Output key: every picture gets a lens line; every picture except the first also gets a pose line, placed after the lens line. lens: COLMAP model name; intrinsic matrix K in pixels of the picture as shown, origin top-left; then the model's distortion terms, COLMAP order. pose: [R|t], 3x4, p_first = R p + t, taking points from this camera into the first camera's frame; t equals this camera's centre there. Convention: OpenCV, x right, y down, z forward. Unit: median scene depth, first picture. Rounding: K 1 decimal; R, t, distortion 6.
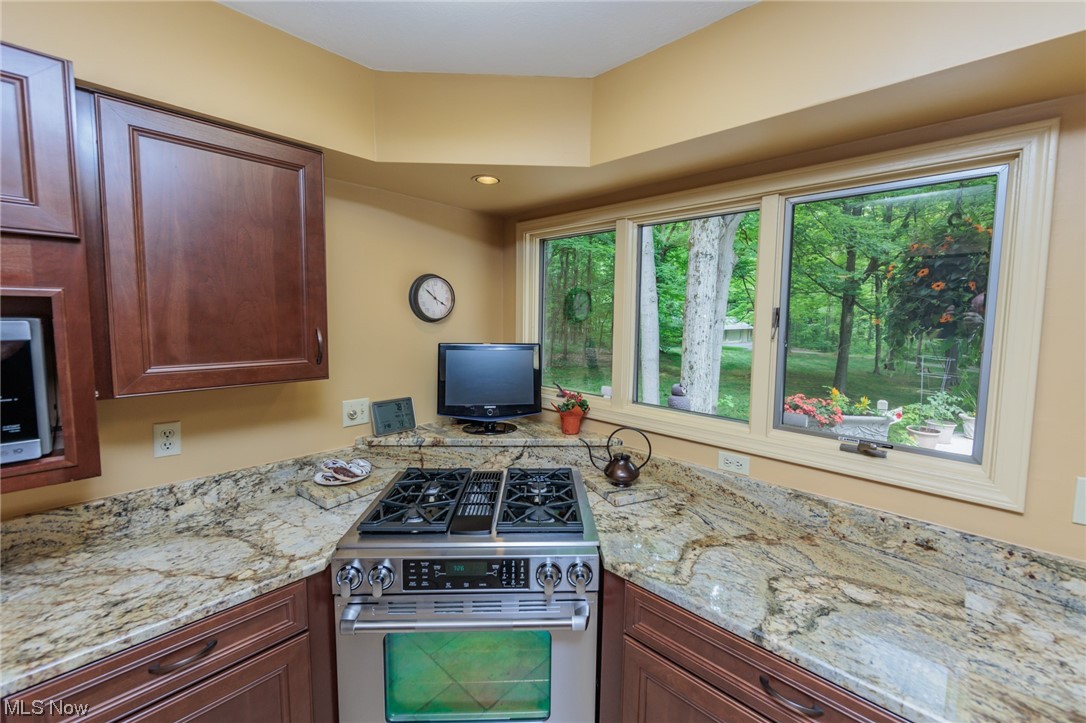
lens RADIAL K [[421.9, 0, 538.5], [0, 421.9, 346.7], [0, 0, 1]] dist [-0.002018, -0.000464]
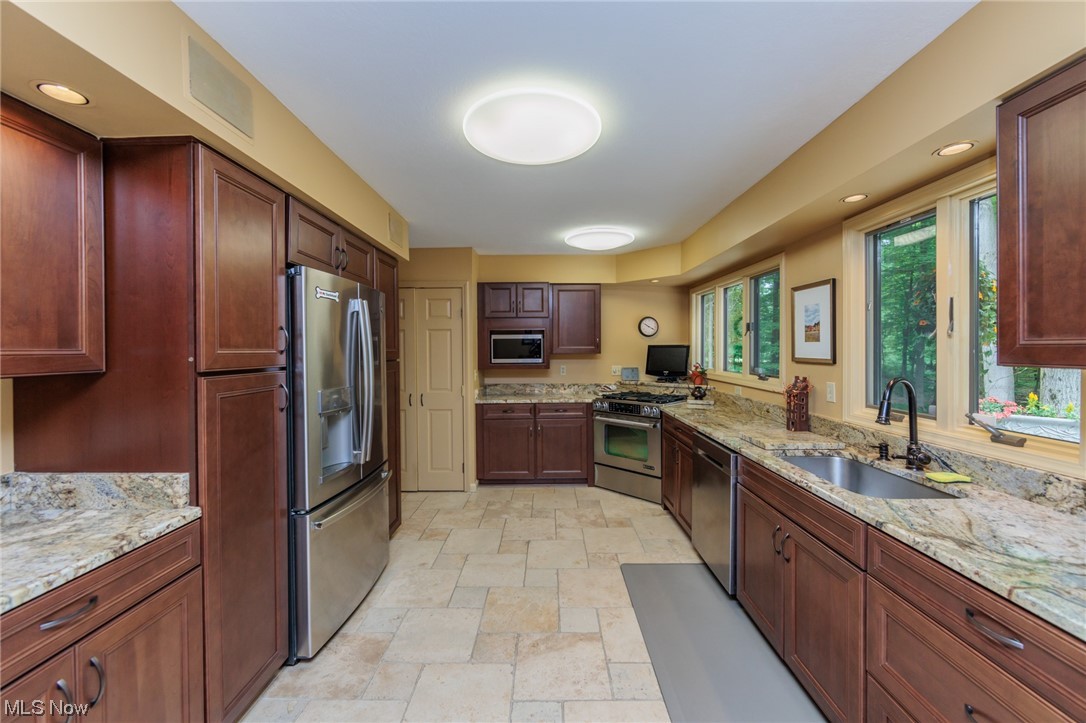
lens RADIAL K [[421.9, 0, 543.4], [0, 421.9, 351.8], [0, 0, 1]] dist [-0.002018, -0.000464]
pose [[0.680728, -0.008557, -0.732487, 1.388011], [-0.041254, 0.997897, -0.049997, 0.218149], [0.731374, 0.064252, 0.678943, -1.327971]]
